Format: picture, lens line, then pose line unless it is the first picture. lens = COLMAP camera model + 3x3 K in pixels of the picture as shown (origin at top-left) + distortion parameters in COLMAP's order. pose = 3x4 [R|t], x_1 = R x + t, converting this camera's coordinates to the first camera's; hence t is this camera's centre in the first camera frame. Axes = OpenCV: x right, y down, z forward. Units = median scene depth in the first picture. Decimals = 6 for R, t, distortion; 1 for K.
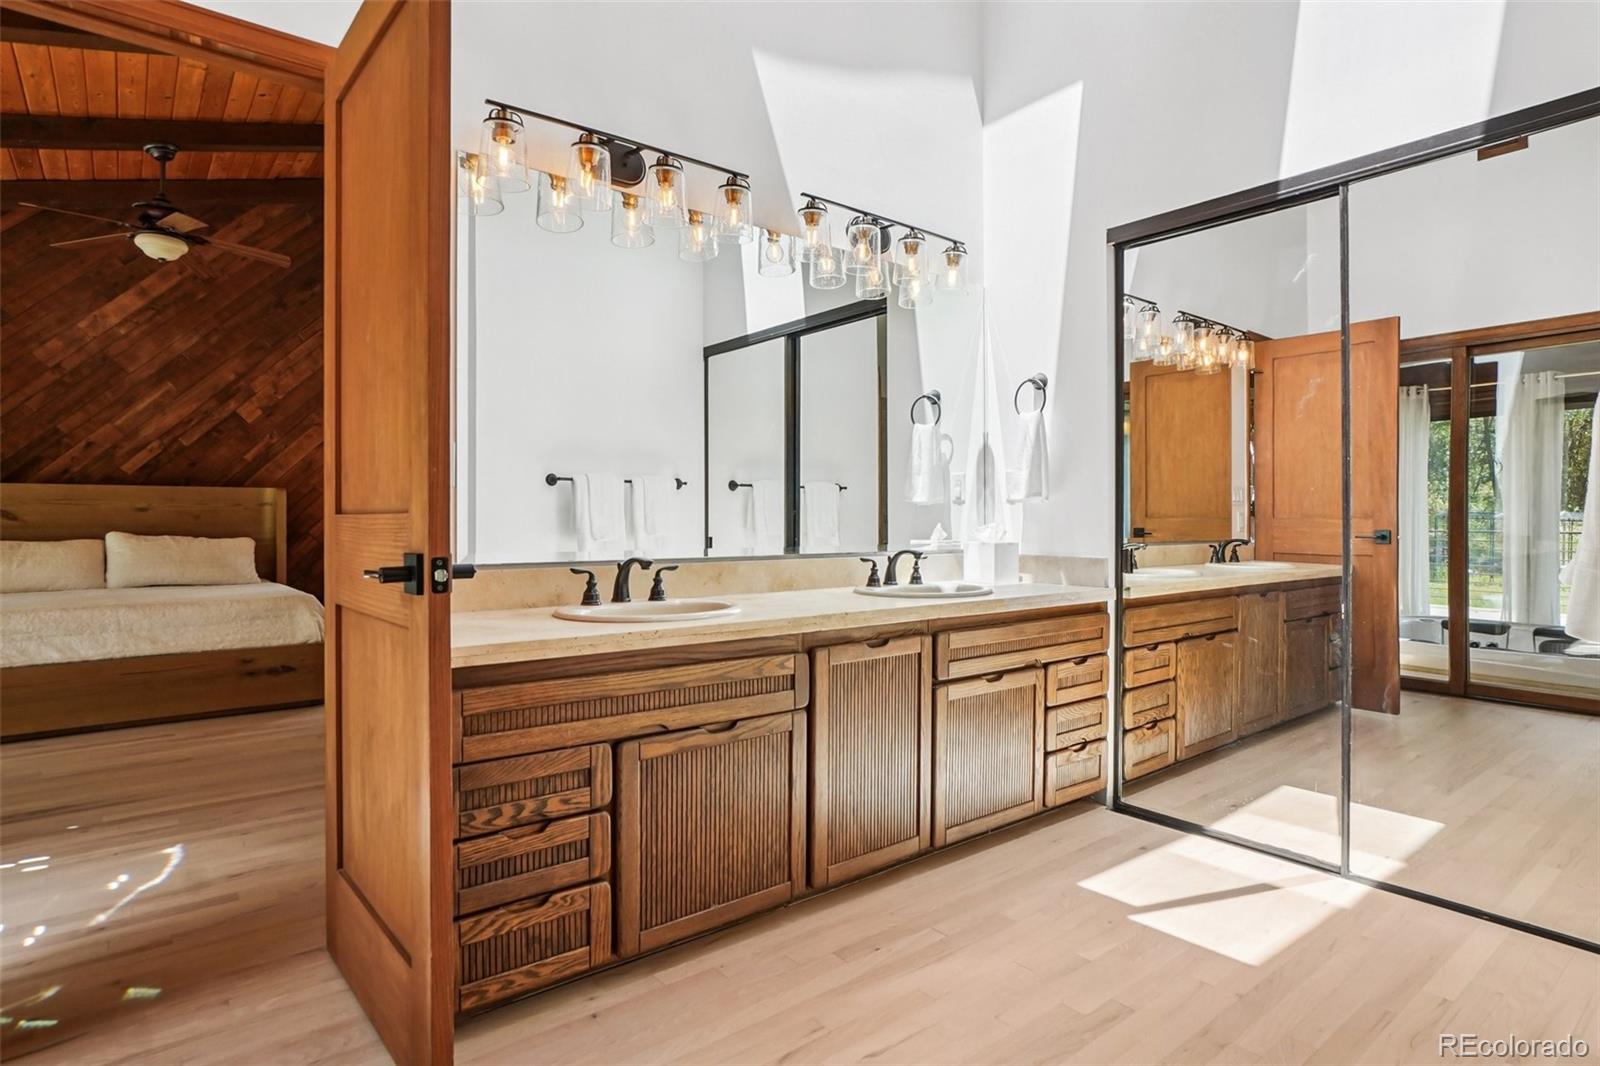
lens RADIAL K [[830.1, 0, 801.2], [0, 830.1, 529.8], [0, 0, 1]] dist [-0.034878, 0.014741]
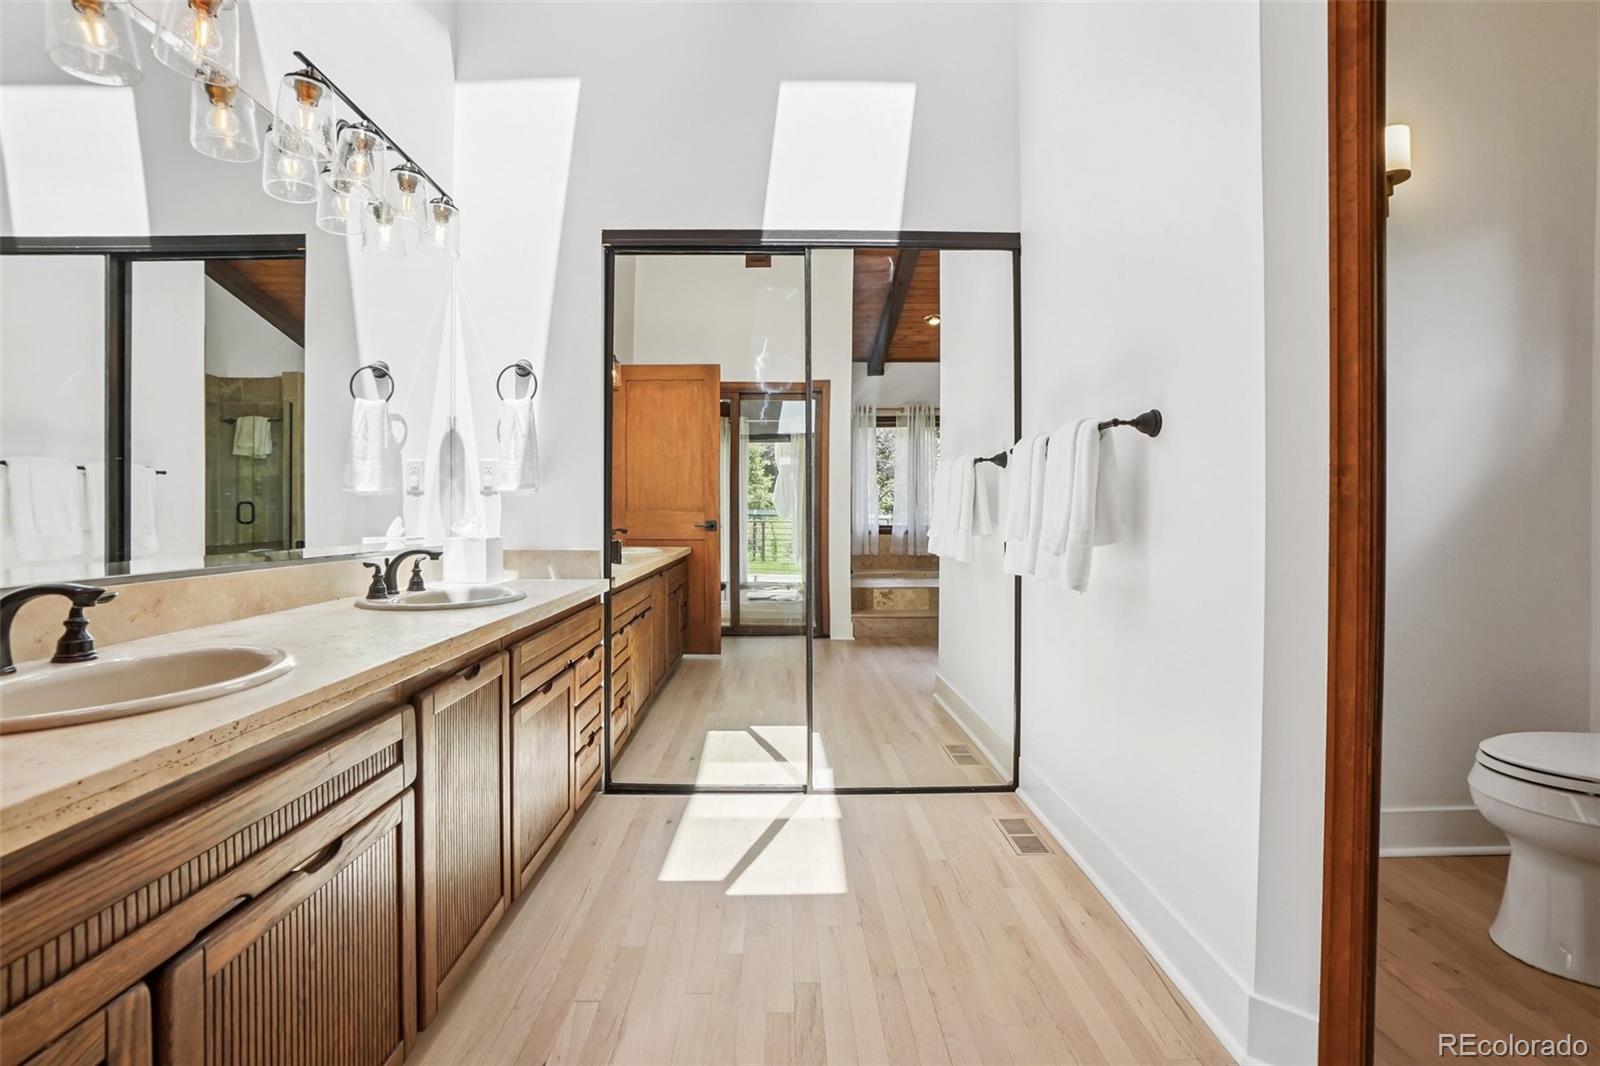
lens RADIAL K [[716.9, 0, 791.7], [0, 716.9, 520.2], [0, 0, 1]] dist [-0.046715, 0.011103]
pose [[0.628005, -0.008228, 0.778166, -0.174888], [0.009720, 0.999949, 0.002729, -0.002854], [-0.778148, 0.005850, 0.628053, 0.264964]]
